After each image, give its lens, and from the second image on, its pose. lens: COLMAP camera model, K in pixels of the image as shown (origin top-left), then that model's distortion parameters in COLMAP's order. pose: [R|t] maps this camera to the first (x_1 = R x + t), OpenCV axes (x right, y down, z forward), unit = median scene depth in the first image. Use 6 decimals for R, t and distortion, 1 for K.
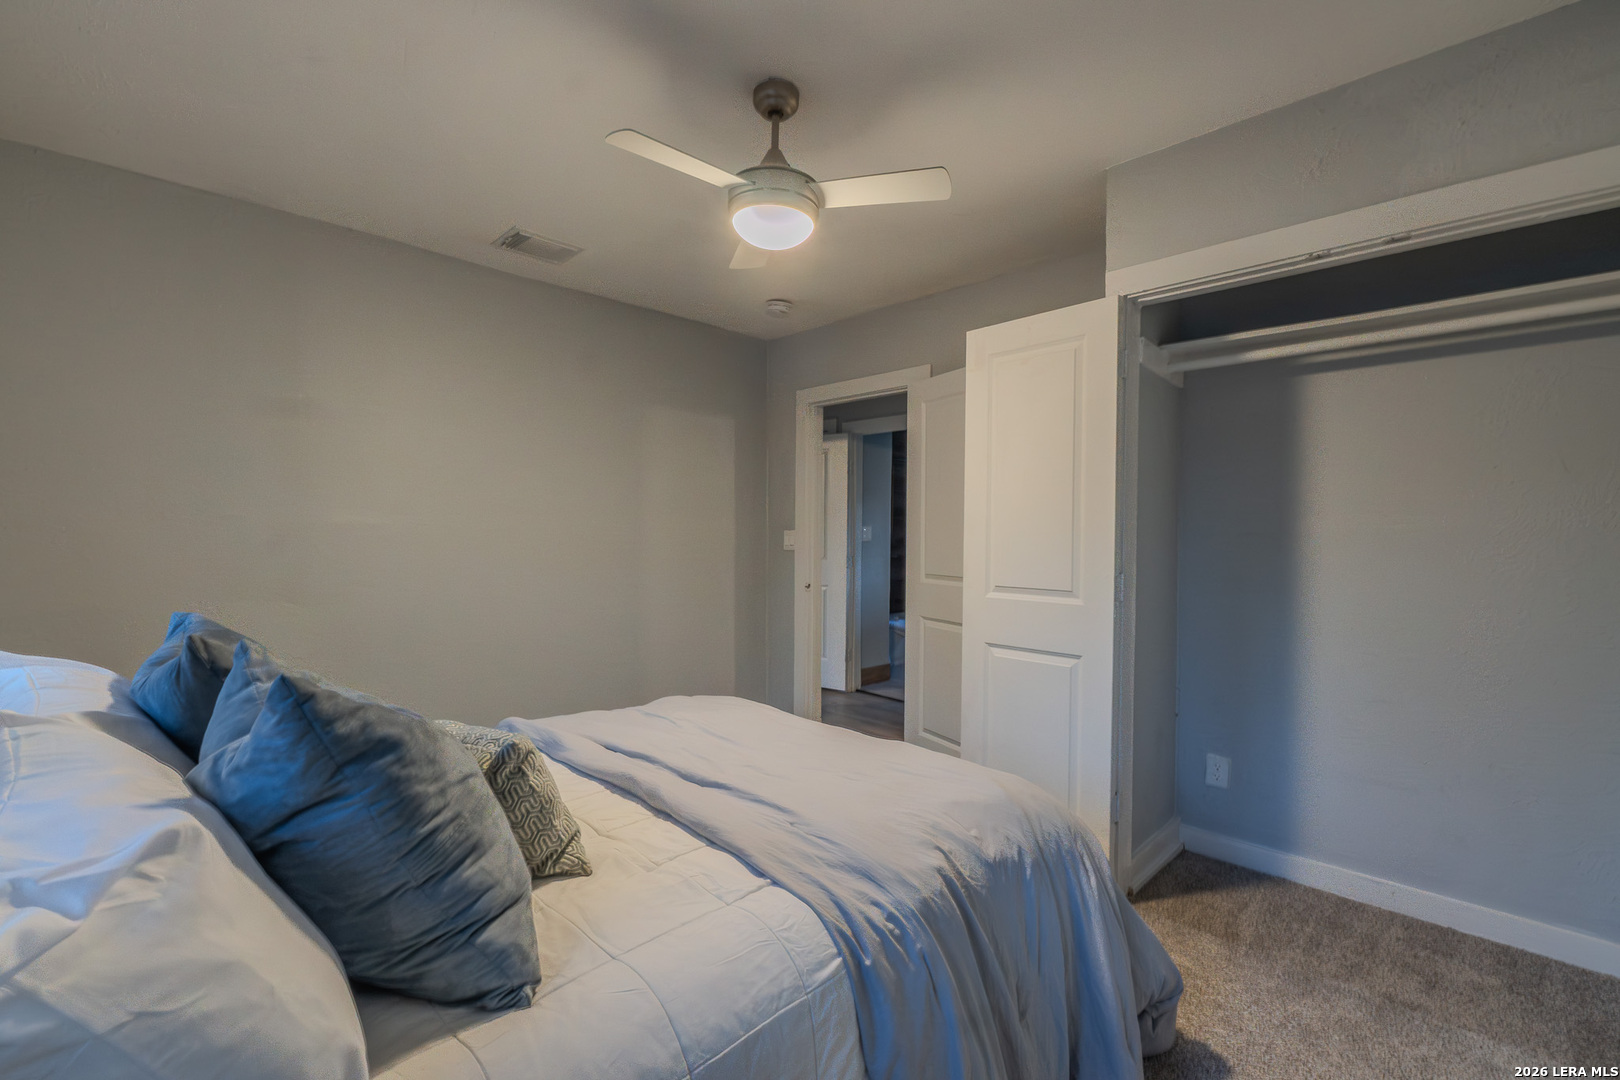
lens RADIAL K [[716.0, 0, 812.2], [0, 716.0, 541.1], [0, 0, 1]] dist [-0.002514, -0.000381]
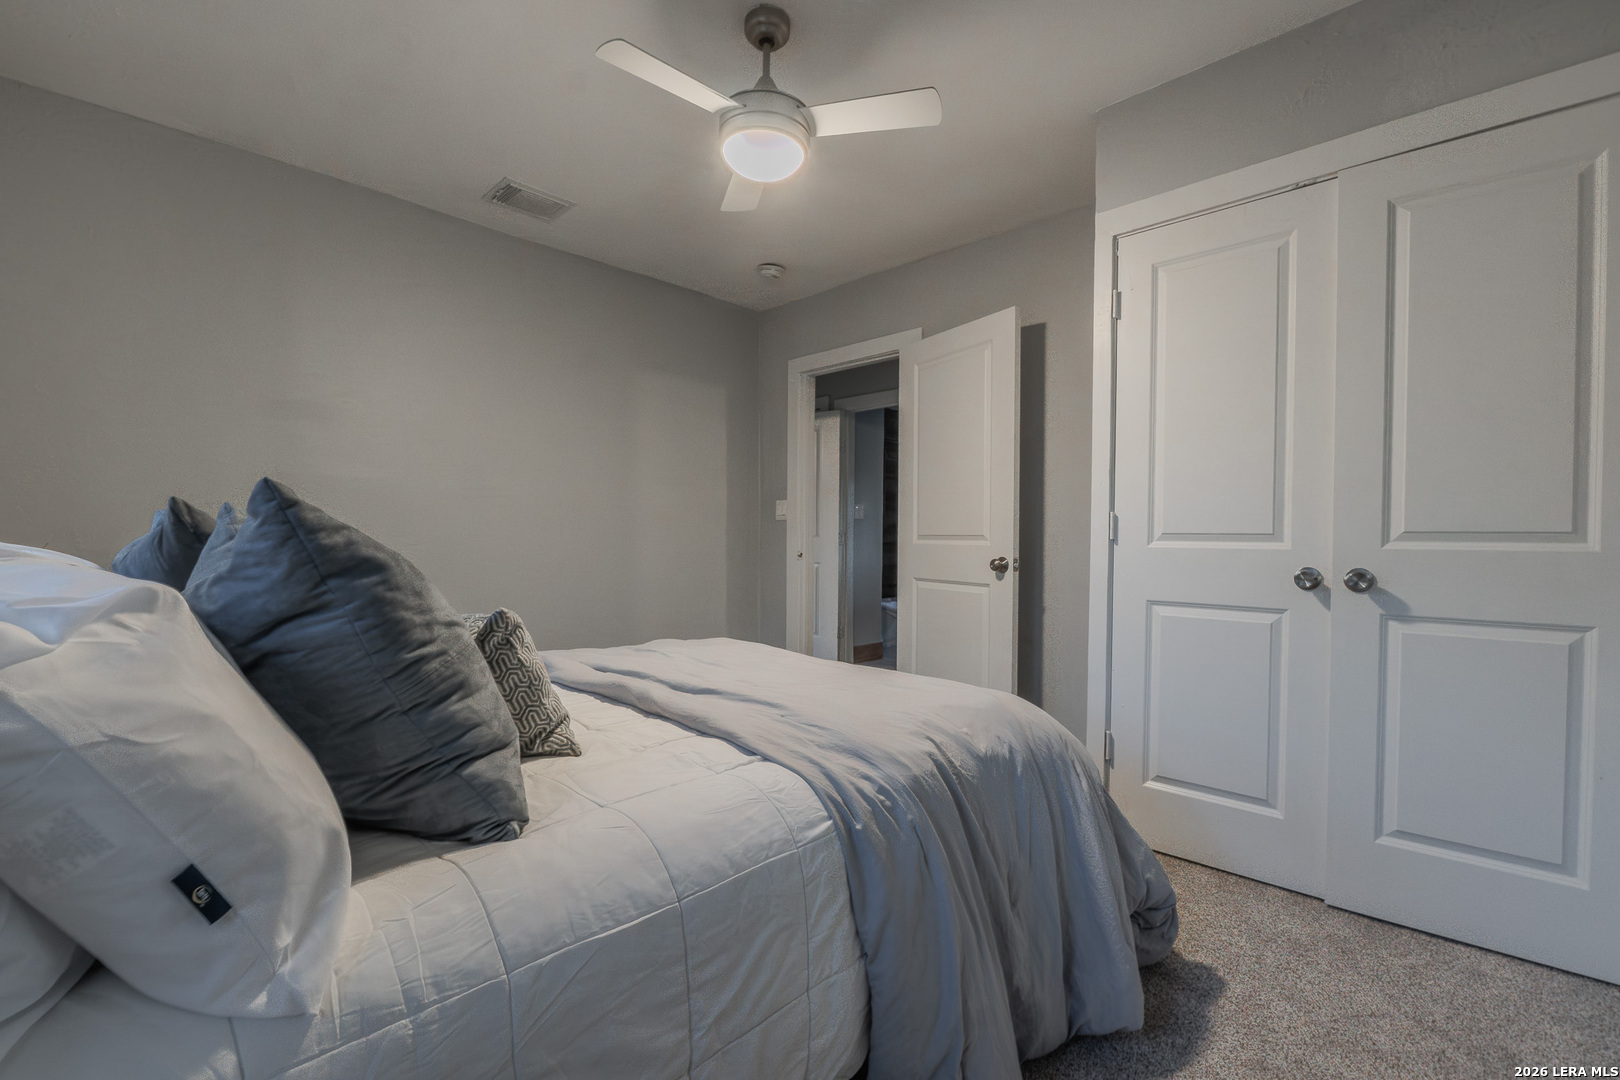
lens RADIAL K [[714.5, 0, 812.8], [0, 714.5, 543.4], [0, 0, 1]] dist [-0.003614, 0.000217]
pose [[0.999939, -0.000540, 0.011010, 0.003063], [0.000588, 0.999990, -0.004380, 0.183783], [-0.011008, 0.004386, 0.999930, 0.004605]]
